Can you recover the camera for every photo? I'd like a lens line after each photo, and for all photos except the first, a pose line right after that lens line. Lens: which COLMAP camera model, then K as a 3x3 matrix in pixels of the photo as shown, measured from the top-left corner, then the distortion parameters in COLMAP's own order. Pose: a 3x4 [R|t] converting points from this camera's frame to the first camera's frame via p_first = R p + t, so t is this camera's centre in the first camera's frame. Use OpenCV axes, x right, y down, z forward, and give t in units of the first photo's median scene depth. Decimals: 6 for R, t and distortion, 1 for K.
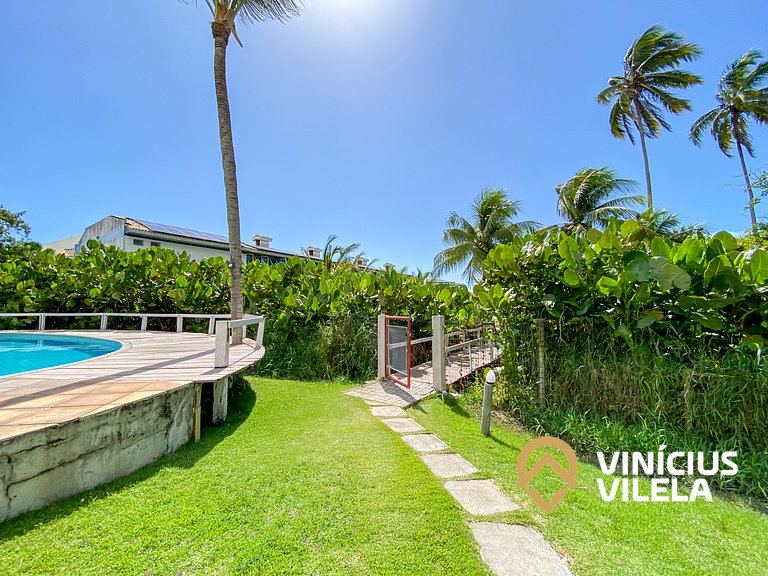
lens RADIAL K [[311.5, 0, 385.6], [0, 311.5, 285.3], [0, 0, 1]] dist [0.003681, -0.003137]
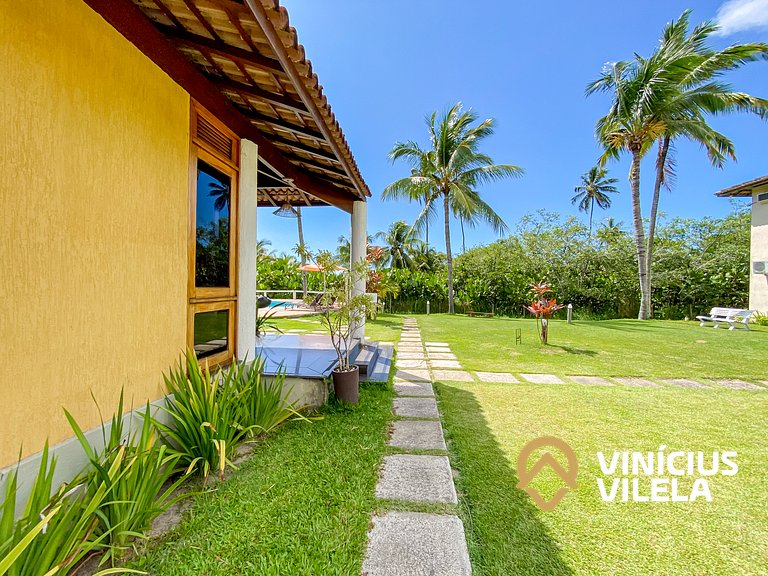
lens RADIAL K [[311.5, 0, 385.6], [0, 311.5, 285.3], [0, 0, 1]] dist [0.003681, -0.003137]
pose [[0.859446, 0.011935, 0.511087, -0.628741], [-0.052263, 0.996541, 0.064615, -0.093119], [-0.508547, -0.082244, 0.857097, -0.938438]]
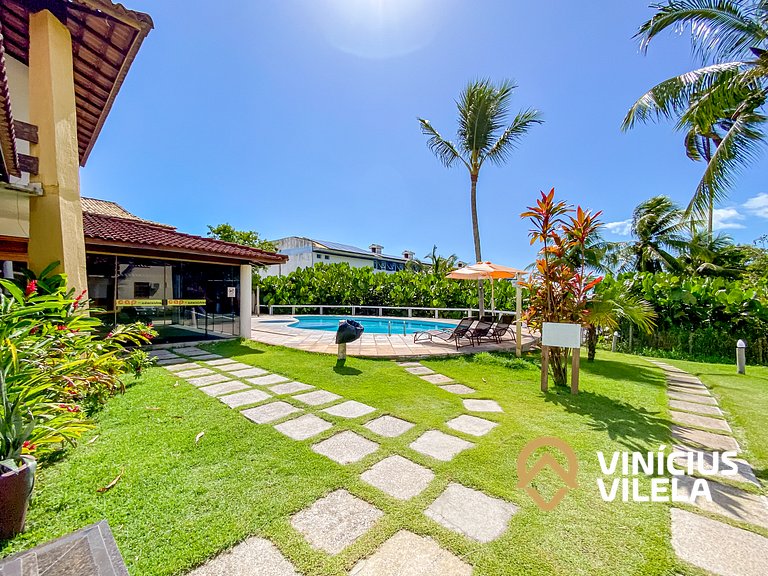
lens RADIAL K [[316.1, 0, 383.7], [0, 316.1, 300.0], [0, 0, 1]] dist [0.000469, -0.000143]
pose [[0.992712, 0.011450, -0.119967, -0.429346], [-0.001886, 0.996830, 0.079538, -0.072649], [0.120498, -0.078732, 0.989587, -0.631101]]
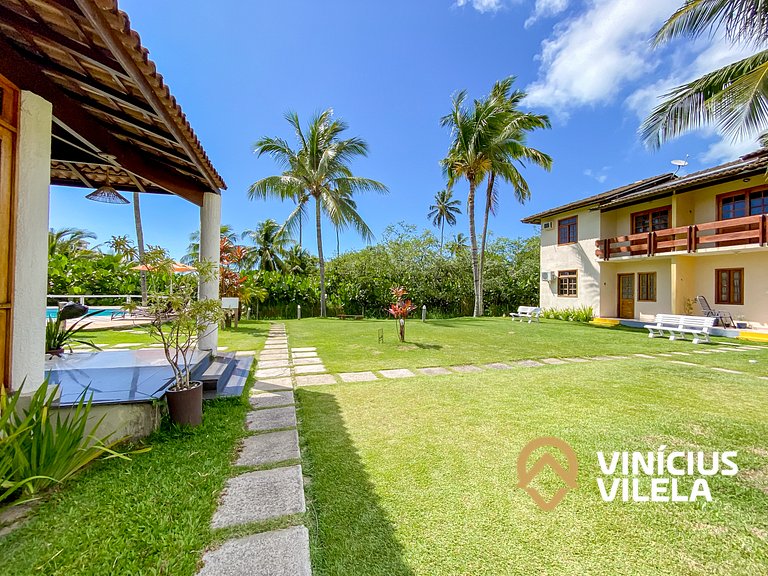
lens RADIAL K [[311.5, 0, 385.6], [0, 311.5, 285.3], [0, 0, 1]] dist [0.003681, -0.003137]
pose [[0.597417, 0.023089, 0.801598, -0.616760], [-0.074964, 0.996816, 0.027157, -0.093839], [-0.798419, -0.076315, 0.597246, -0.947332]]
